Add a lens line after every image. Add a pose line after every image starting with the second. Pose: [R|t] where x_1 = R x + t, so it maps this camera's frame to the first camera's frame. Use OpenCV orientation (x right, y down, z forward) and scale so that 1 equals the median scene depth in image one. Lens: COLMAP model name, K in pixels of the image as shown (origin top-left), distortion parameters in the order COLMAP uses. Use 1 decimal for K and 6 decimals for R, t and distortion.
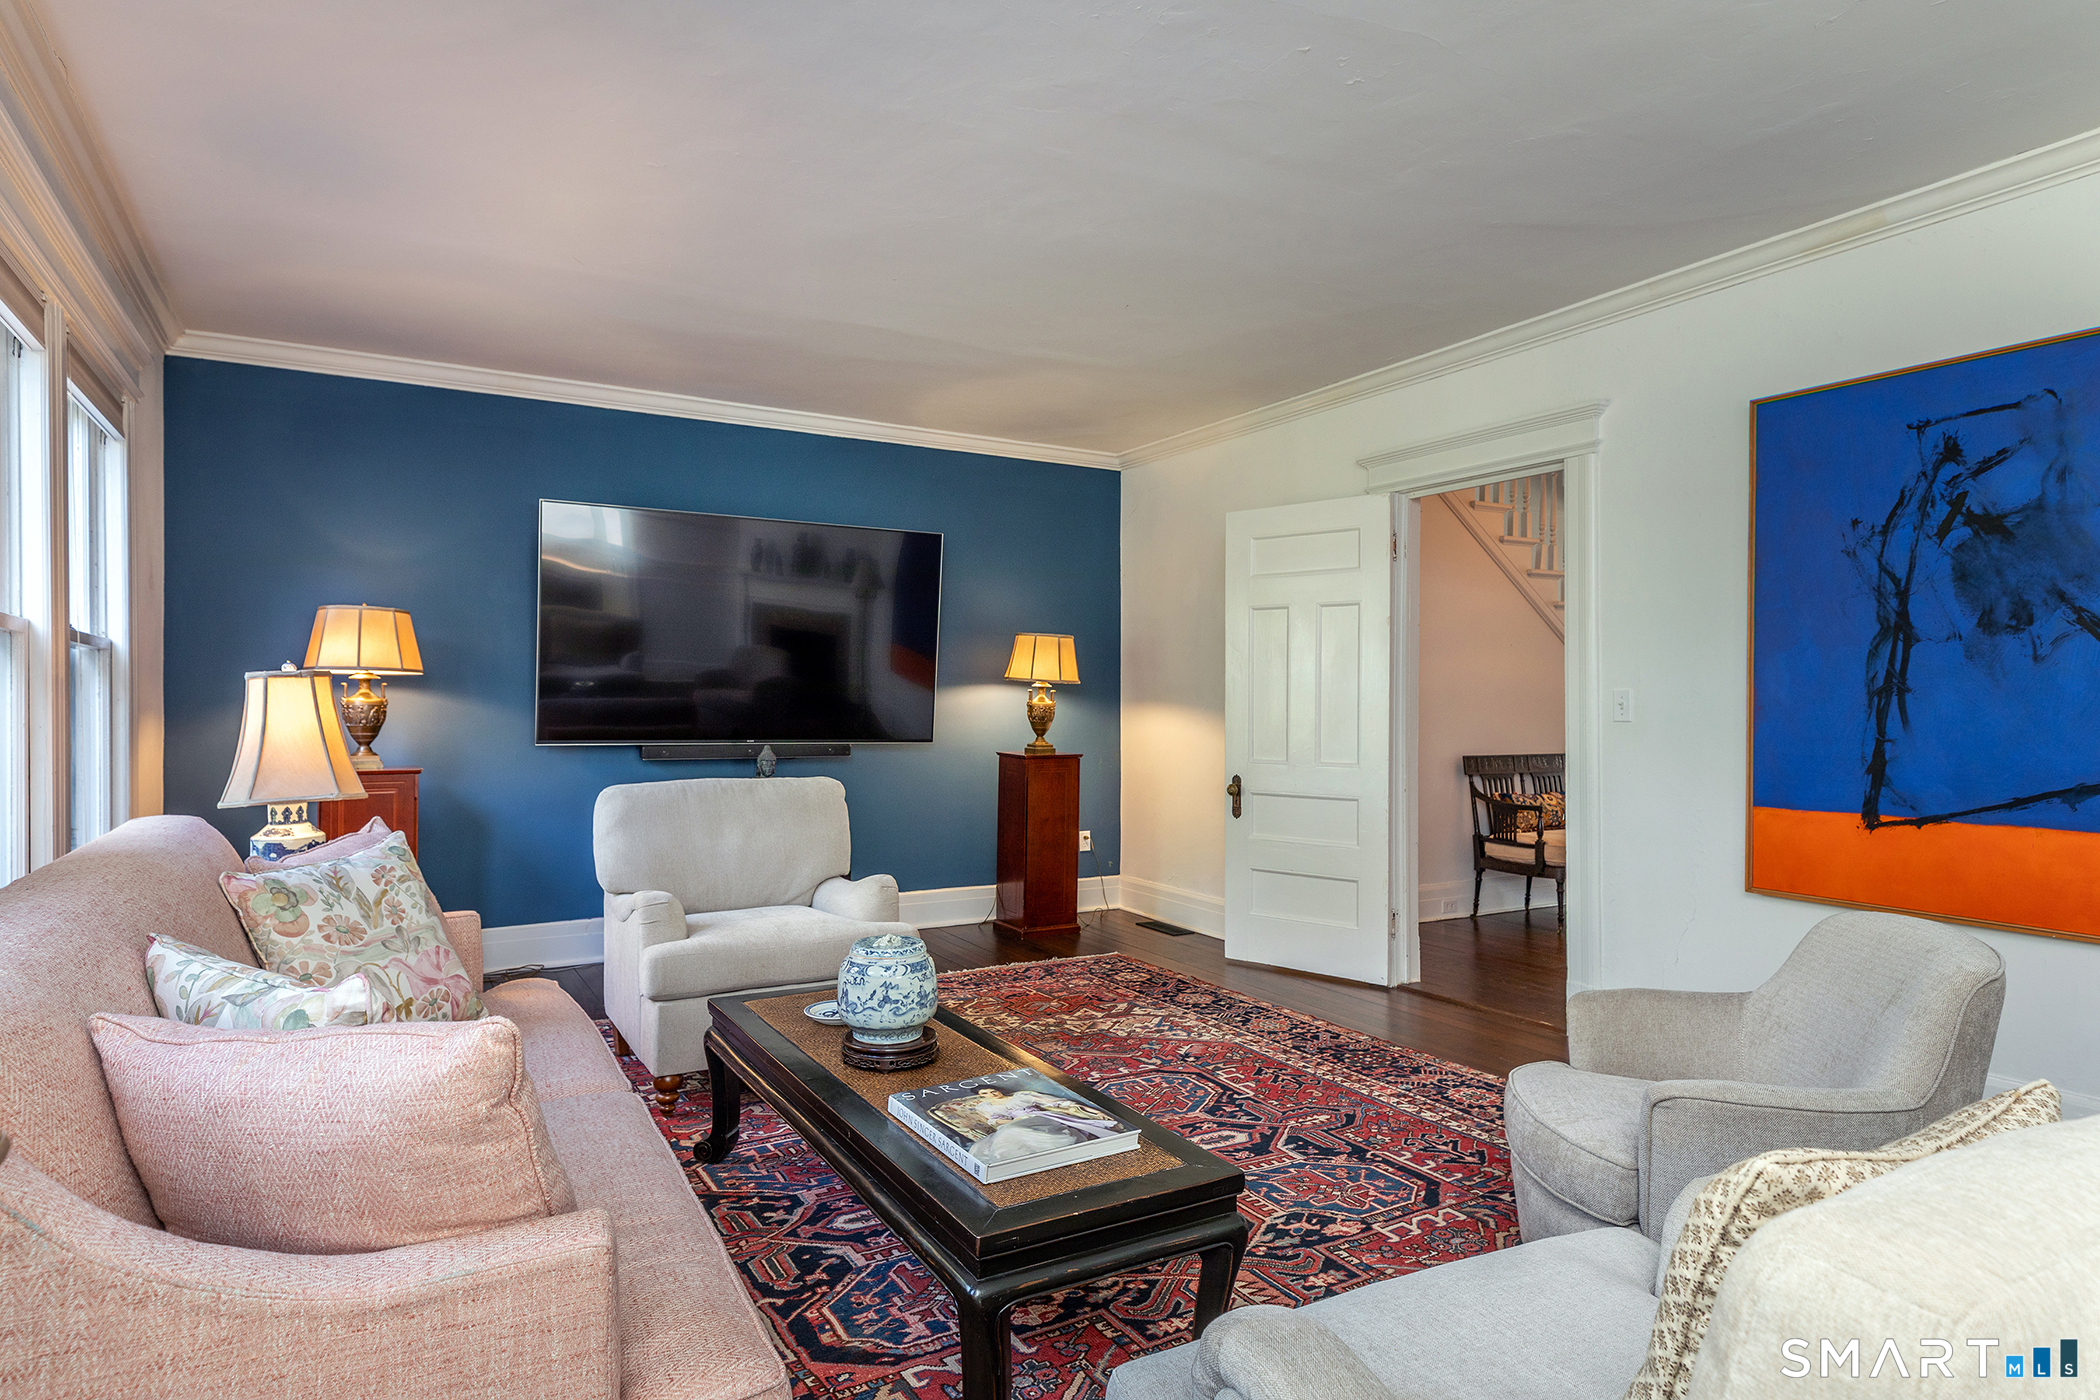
lens RADIAL K [[1189.1, 0, 1050.0], [0, 1189.1, 700.0], [0, 0, 1]] dist [0.021425, -0.000106]
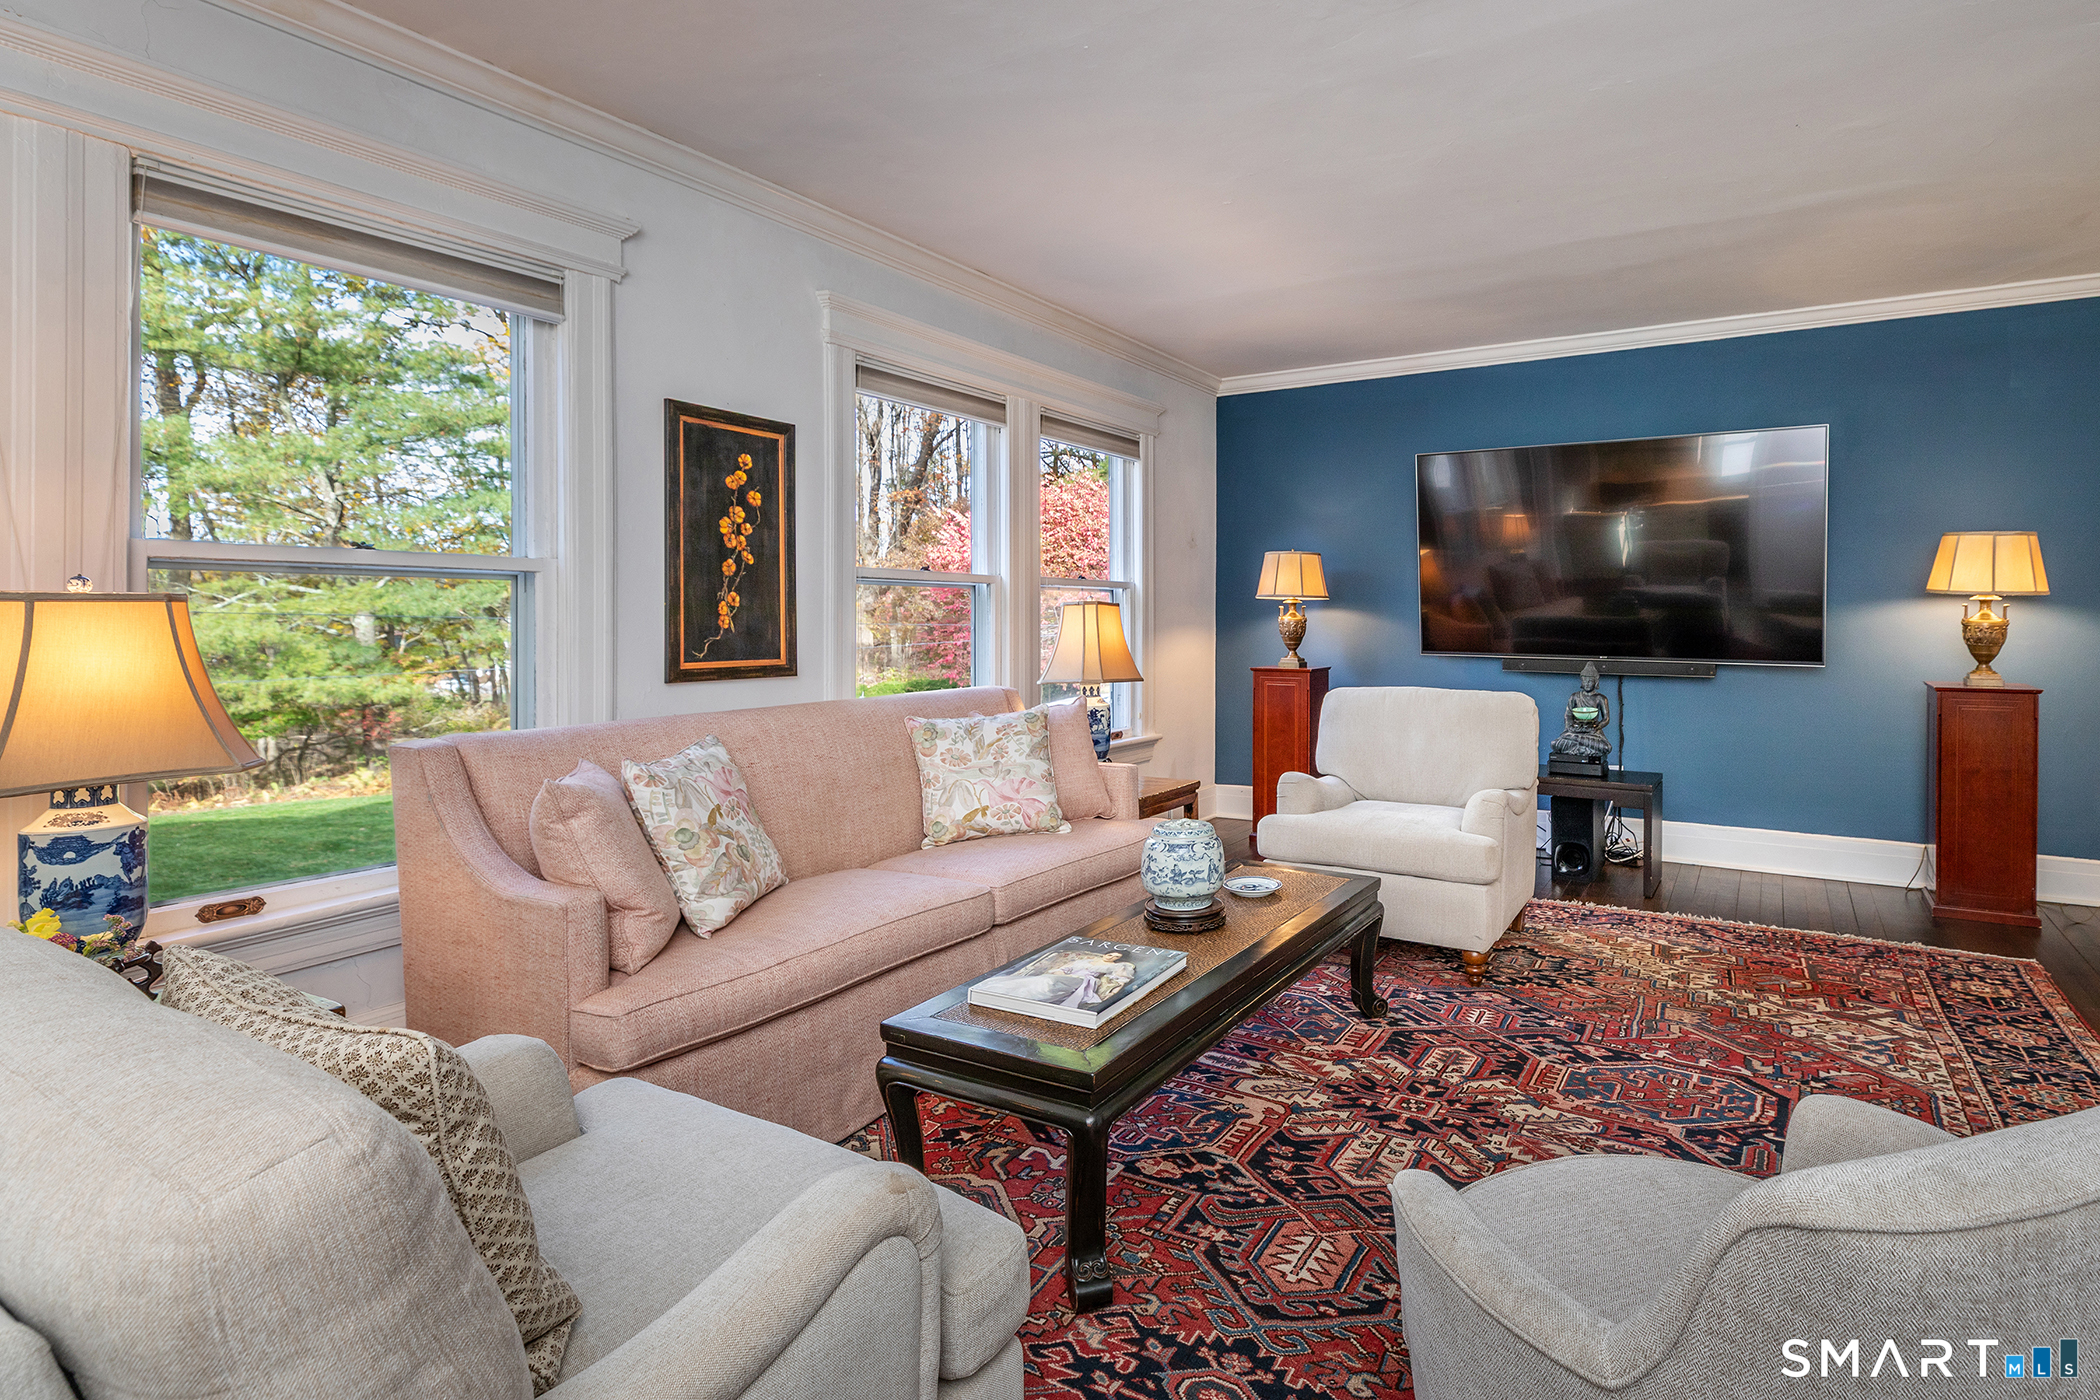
lens RADIAL K [[1000.8, 0, 1048.8], [0, 1000.8, 636.5], [0, 0, 1]] dist [0.001430, 0.000536]
pose [[0.514352, 0.014161, -0.857462, 0.385503], [0.002144, 0.999839, 0.017798, -0.000117], [0.857577, -0.010993, 0.514239, 0.229241]]
